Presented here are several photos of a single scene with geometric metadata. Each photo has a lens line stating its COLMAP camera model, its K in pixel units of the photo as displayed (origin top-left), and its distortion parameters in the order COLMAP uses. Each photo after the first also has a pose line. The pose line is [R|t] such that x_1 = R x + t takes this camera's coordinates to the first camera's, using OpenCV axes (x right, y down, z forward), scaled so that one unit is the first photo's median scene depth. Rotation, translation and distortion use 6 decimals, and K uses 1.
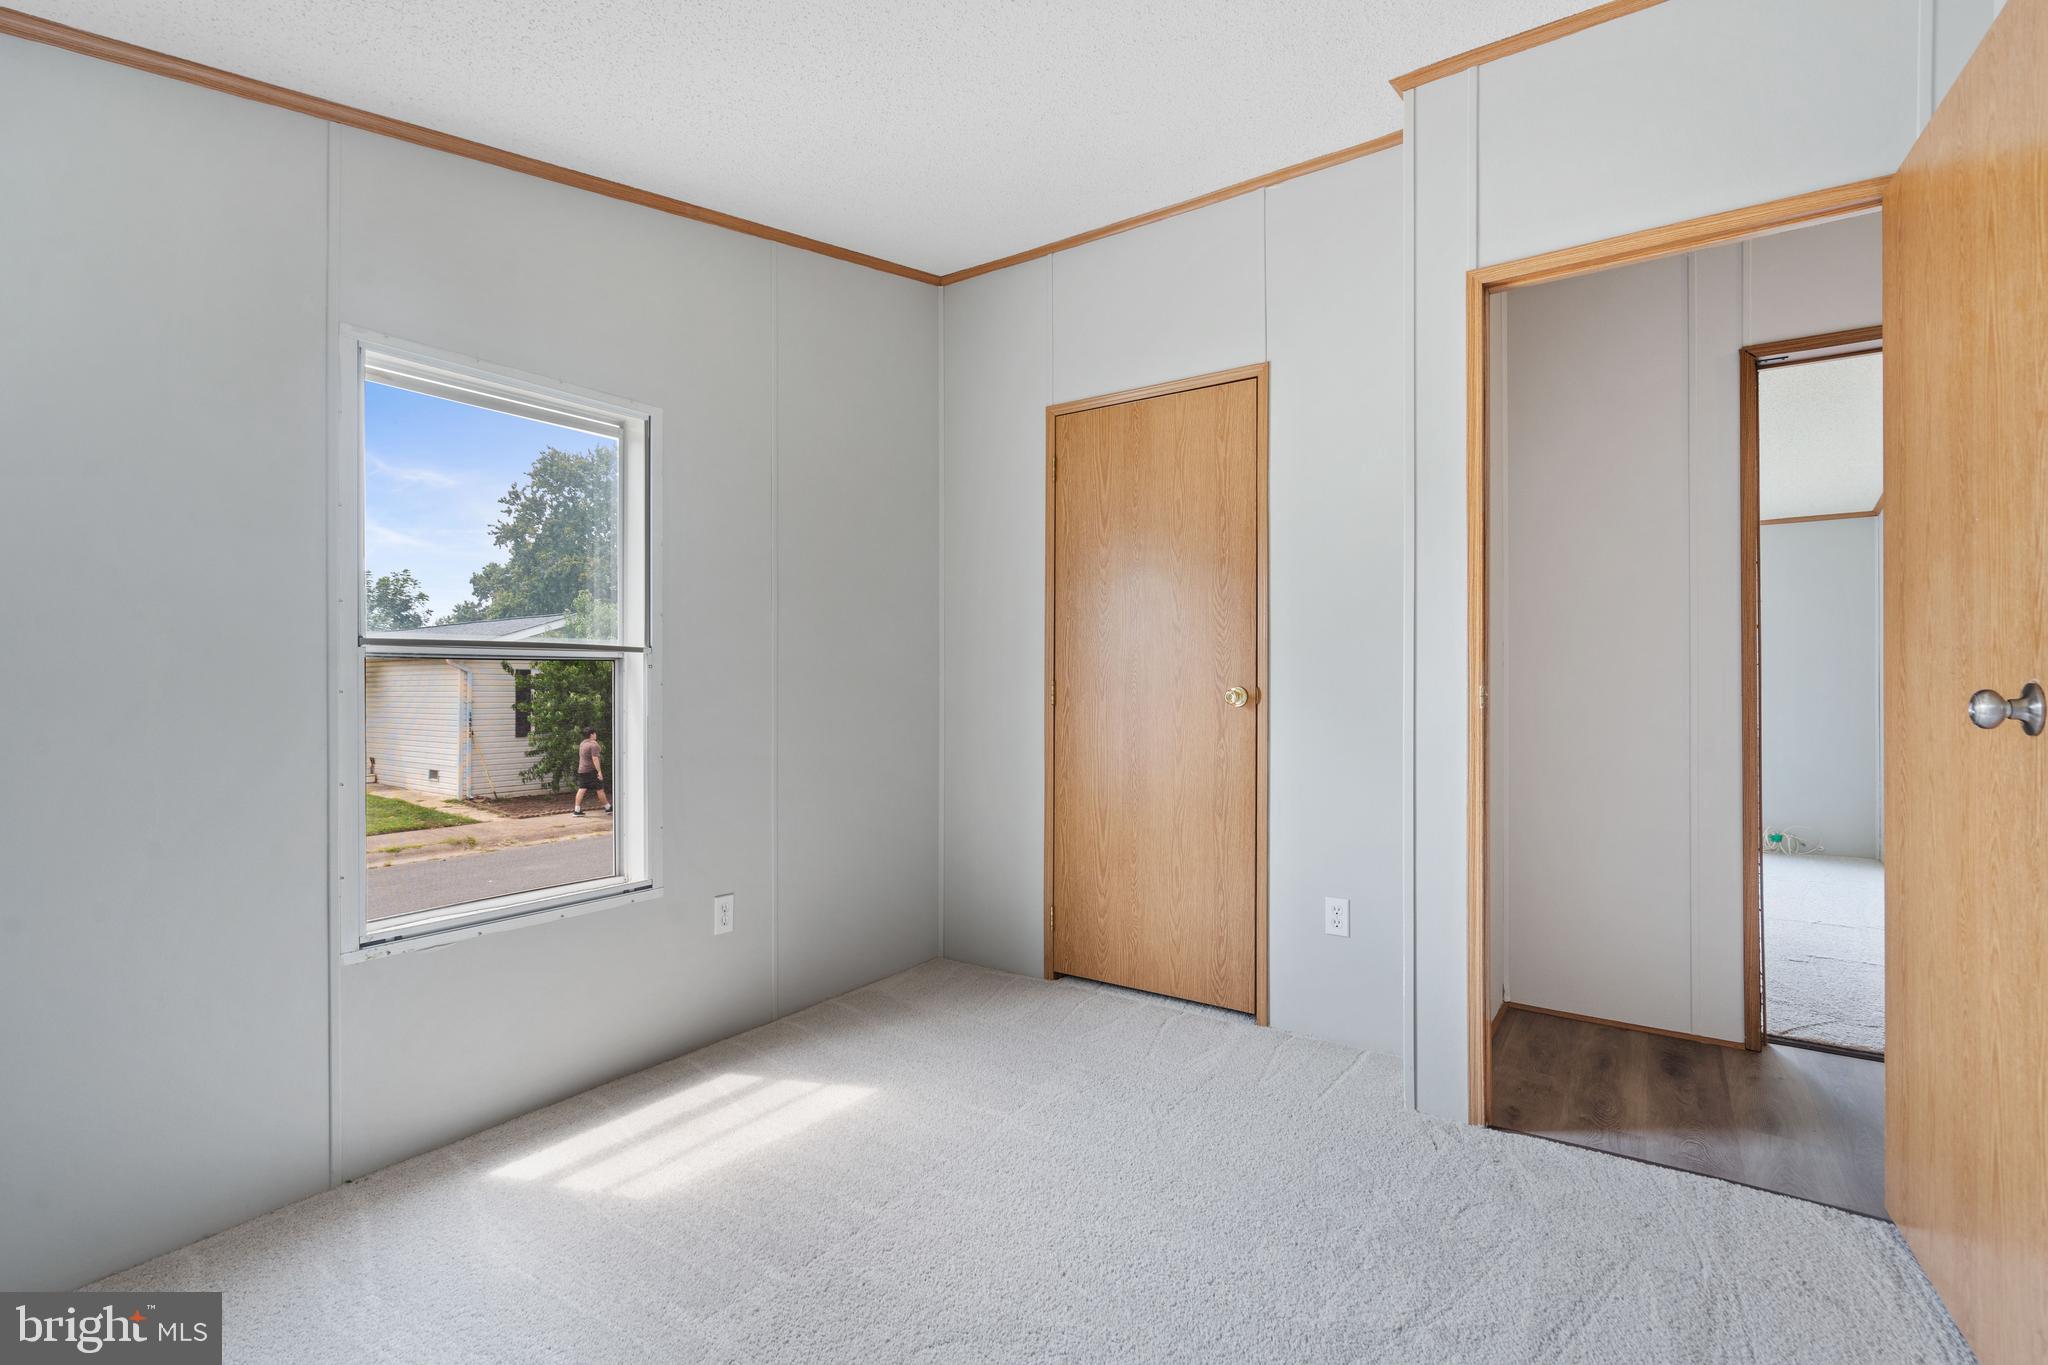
lens RADIAL K [[948.5, 0, 1013.3], [0, 948.5, 674.4], [0, 0, 1]] dist [0.000779, 0.000088]
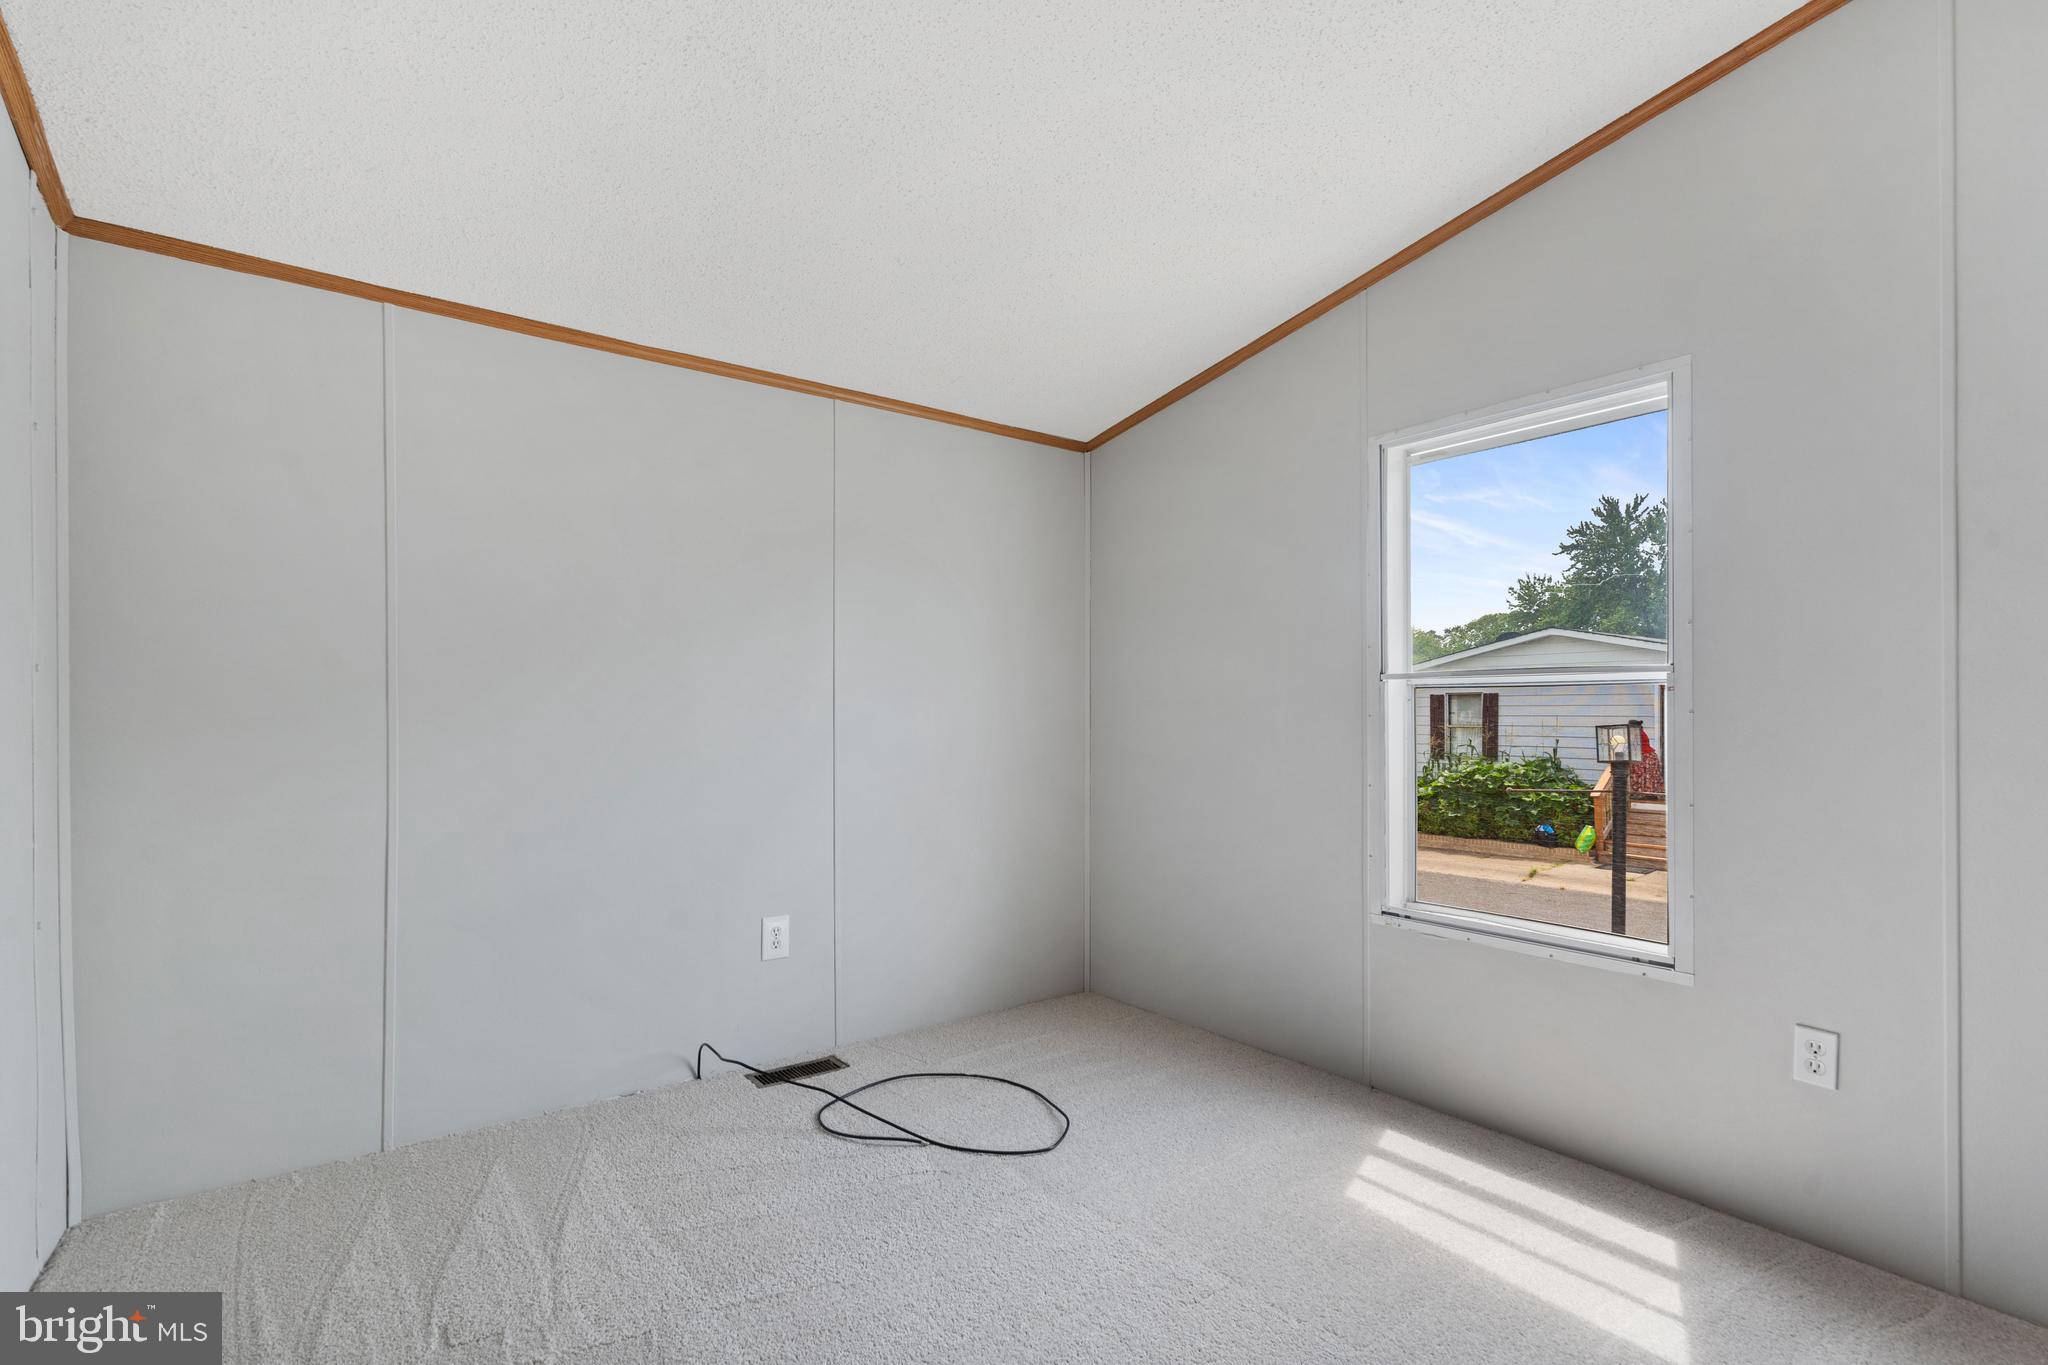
lens RADIAL K [[961.4, 0, 1011.4], [0, 961.4, 690.7], [0, 0, 1]] dist [0.000497, 0.000215]
pose [[-0.314297, -0.011005, -0.949261, 0.622709], [0.008090, 0.999865, -0.014270, -0.000469], [0.949290, -0.012164, -0.314166, 0.813015]]
